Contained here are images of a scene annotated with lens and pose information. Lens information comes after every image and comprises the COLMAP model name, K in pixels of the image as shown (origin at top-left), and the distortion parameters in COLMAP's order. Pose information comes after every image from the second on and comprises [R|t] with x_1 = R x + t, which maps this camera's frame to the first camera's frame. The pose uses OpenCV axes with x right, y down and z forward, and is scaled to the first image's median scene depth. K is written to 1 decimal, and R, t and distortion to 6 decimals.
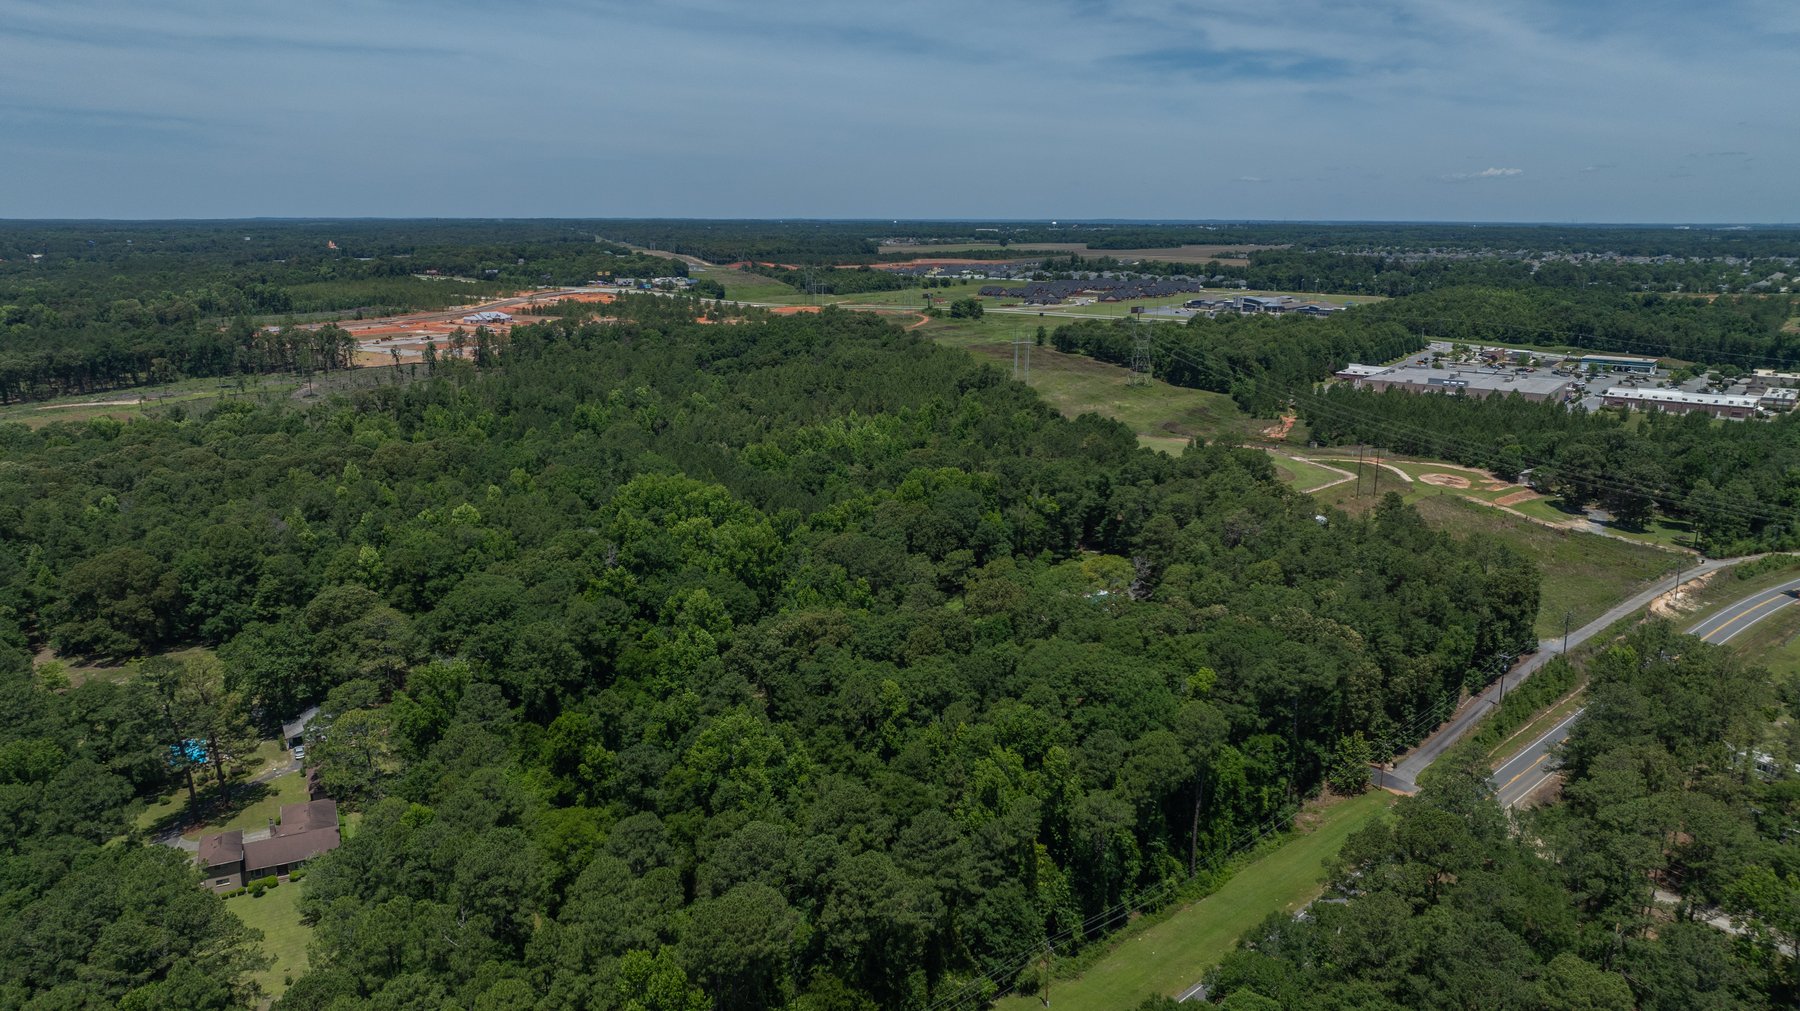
lens RADIAL K [[1274.1, 0, 903.3], [0, 1274.1, 508.7], [0, 0, 1]] dist [-0.029570, -0.000999]
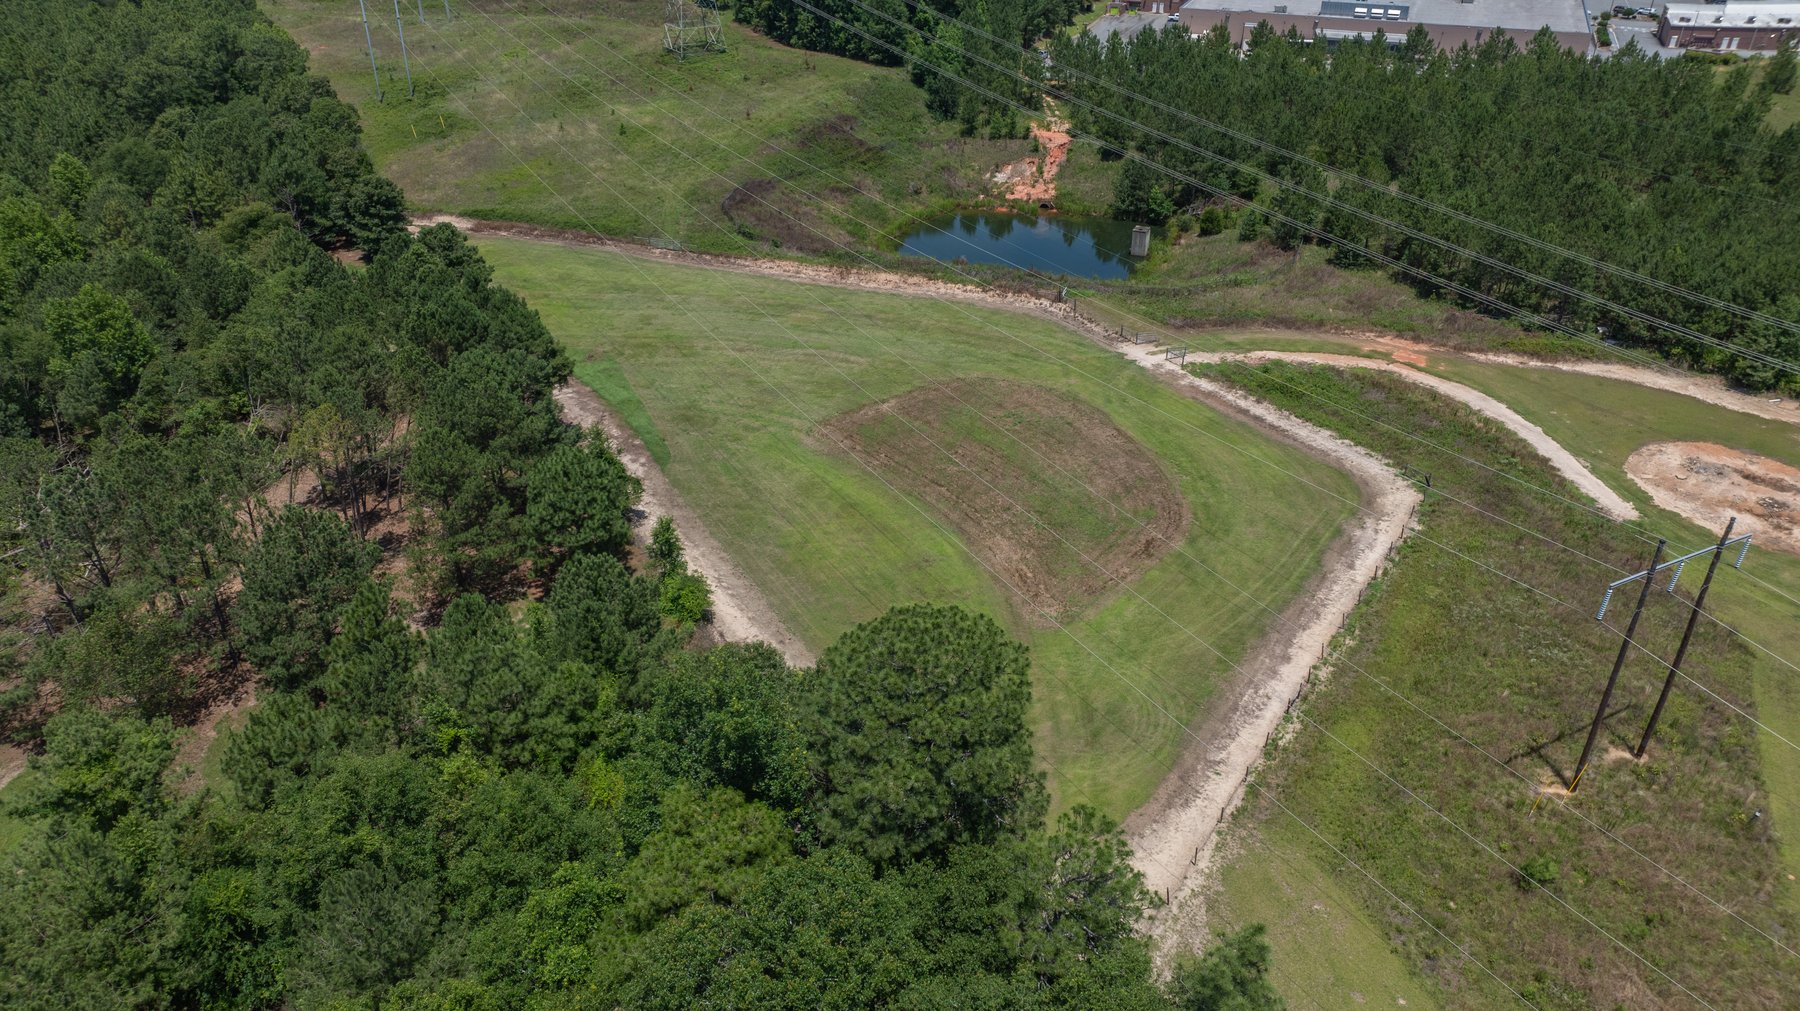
lens RADIAL K [[1250.7, 0, 900.0], [0, 1250.7, 505.5], [0, 0, 1]] dist [-0.063984, 0.075816]
pose [[0.968195, -0.132674, 0.212121, 0.123664], [0.063737, 0.950642, 0.303673, -0.063428], [-0.241941, -0.280494, 0.928864, 0.479957]]
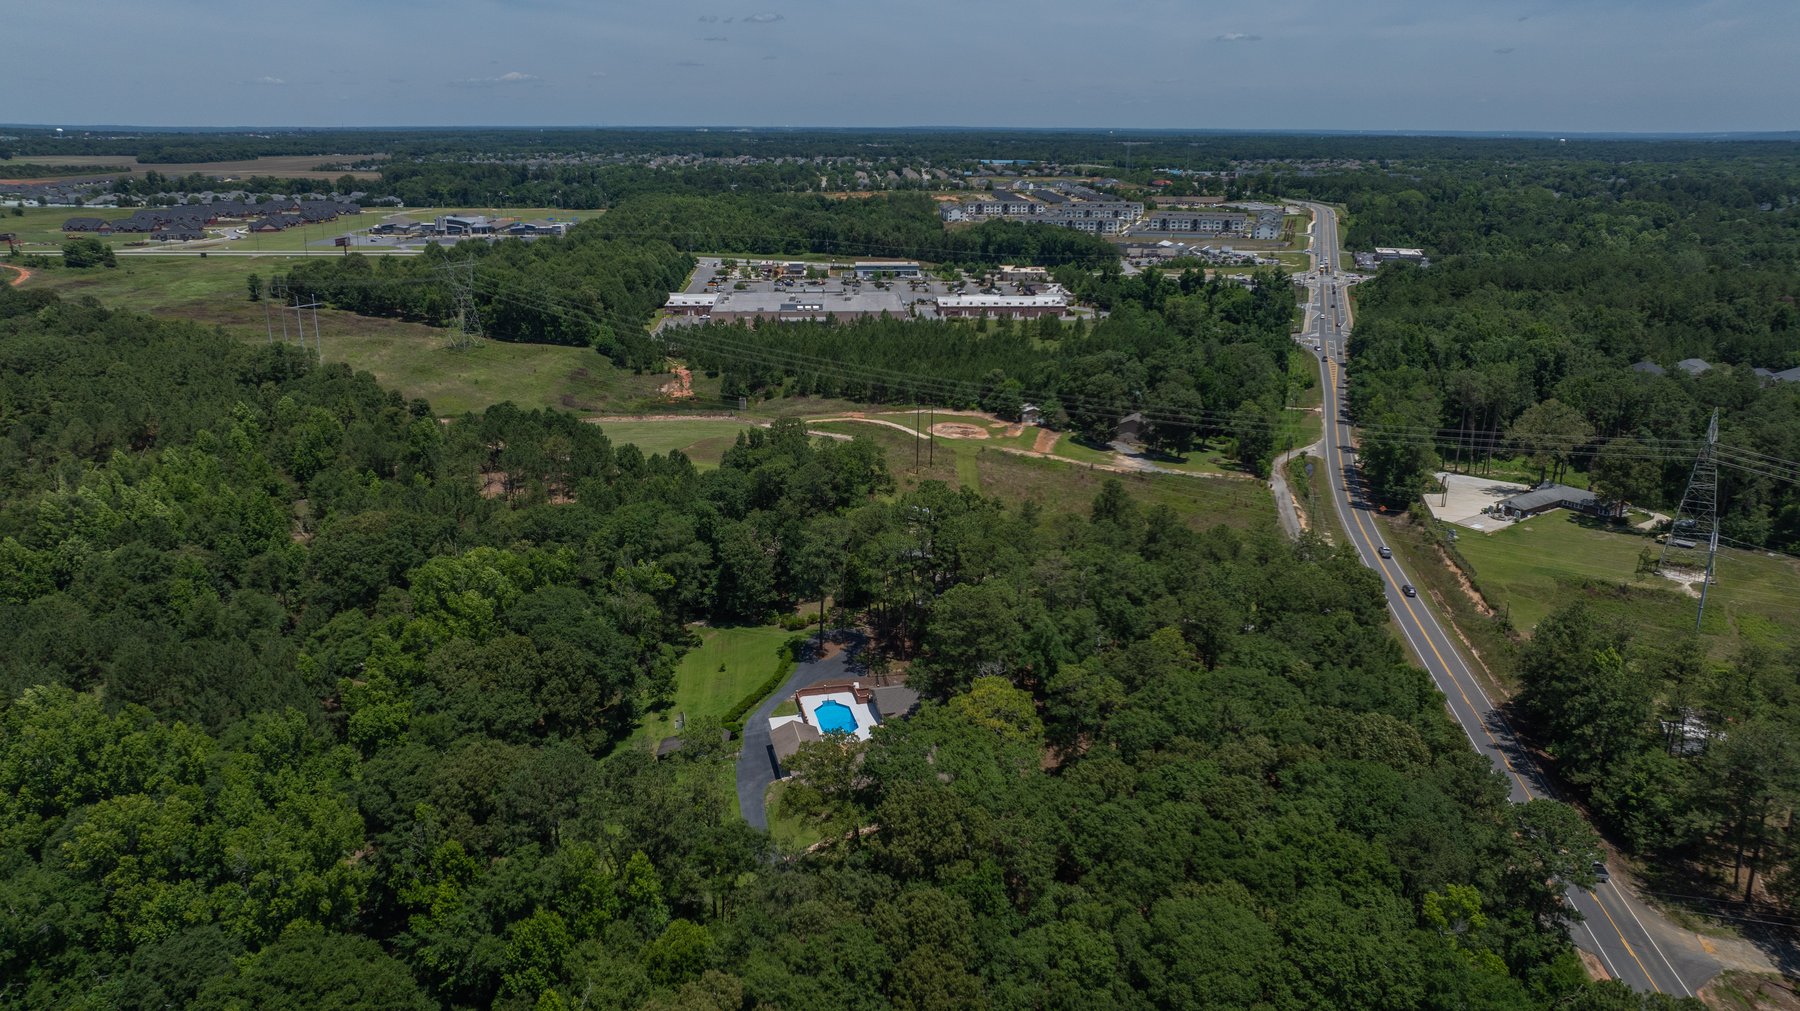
lens RADIAL K [[1275.2, 0, 902.0], [0, 1275.2, 484.1], [0, 0, 1]] dist [-0.035942, 0.028432]
pose [[0.759786, -0.174786, 0.626239, -0.095165], [0.141606, 0.984551, 0.102988, -0.048709], [-0.634565, 0.010430, 0.772799, 0.203893]]
